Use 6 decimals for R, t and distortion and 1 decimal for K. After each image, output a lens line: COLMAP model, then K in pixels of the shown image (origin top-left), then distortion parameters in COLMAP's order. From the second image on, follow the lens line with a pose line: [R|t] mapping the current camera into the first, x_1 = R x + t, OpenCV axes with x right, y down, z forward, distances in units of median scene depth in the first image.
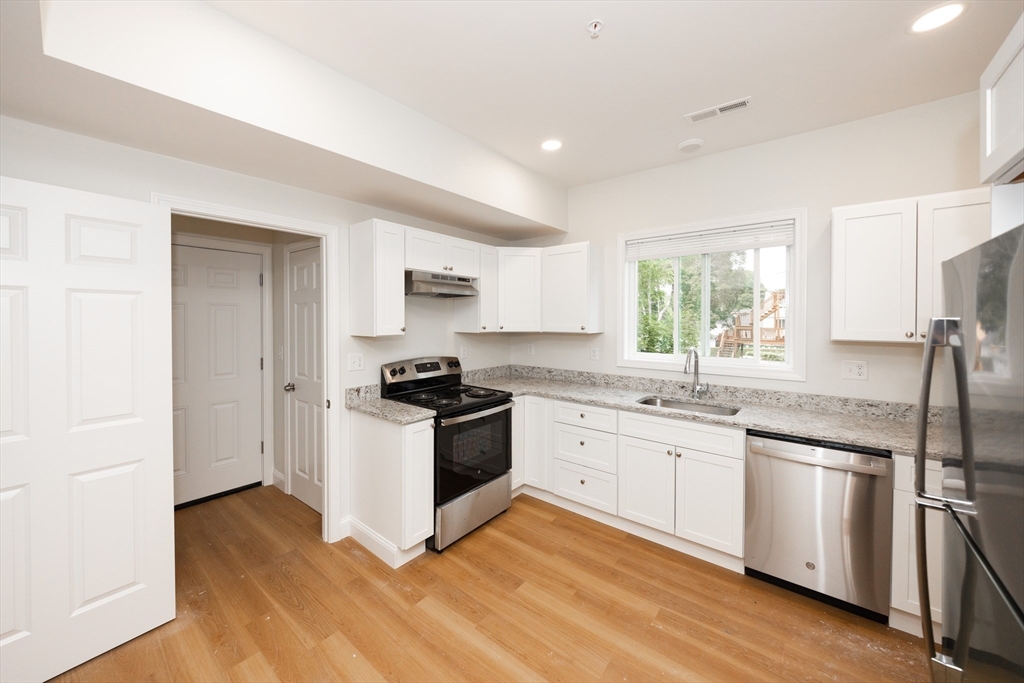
lens RADIAL K [[370.2, 0, 512.7], [0, 370.2, 312.0], [0, 0, 1]] dist [0.000152, -0.003340]
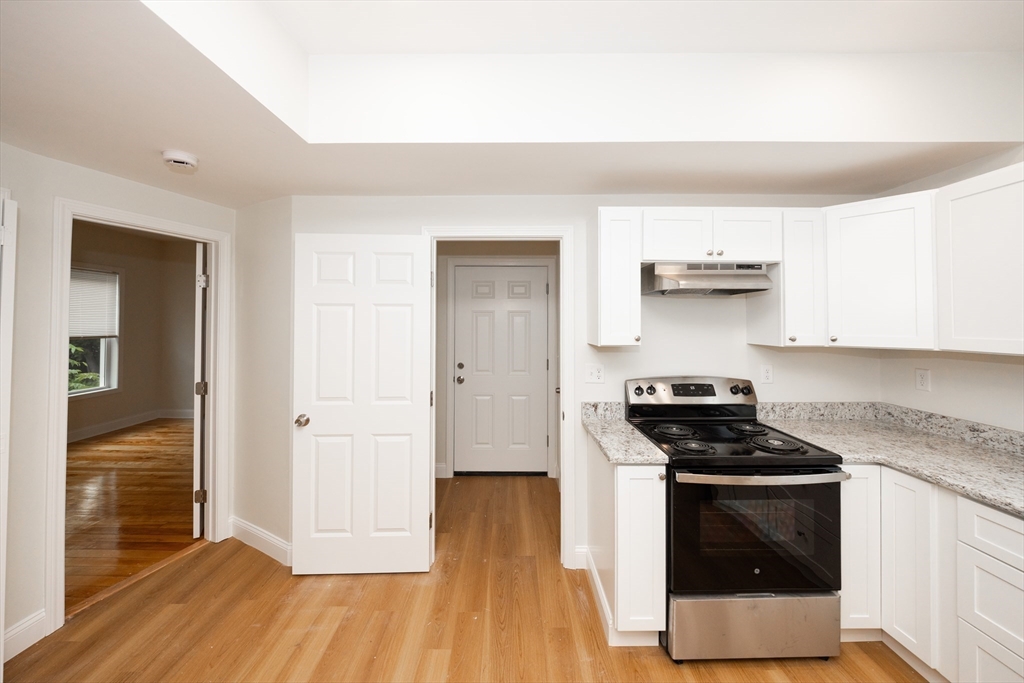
lens RADIAL K [[370.2, 0, 512.7], [0, 370.2, 312.0], [0, 0, 1]] dist [0.000152, -0.003340]
pose [[0.627240, -0.019688, -0.778577, 0.136674], [0.014785, 0.999801, -0.013371, -0.002570], [0.778686, -0.003124, 0.627406, 0.276076]]
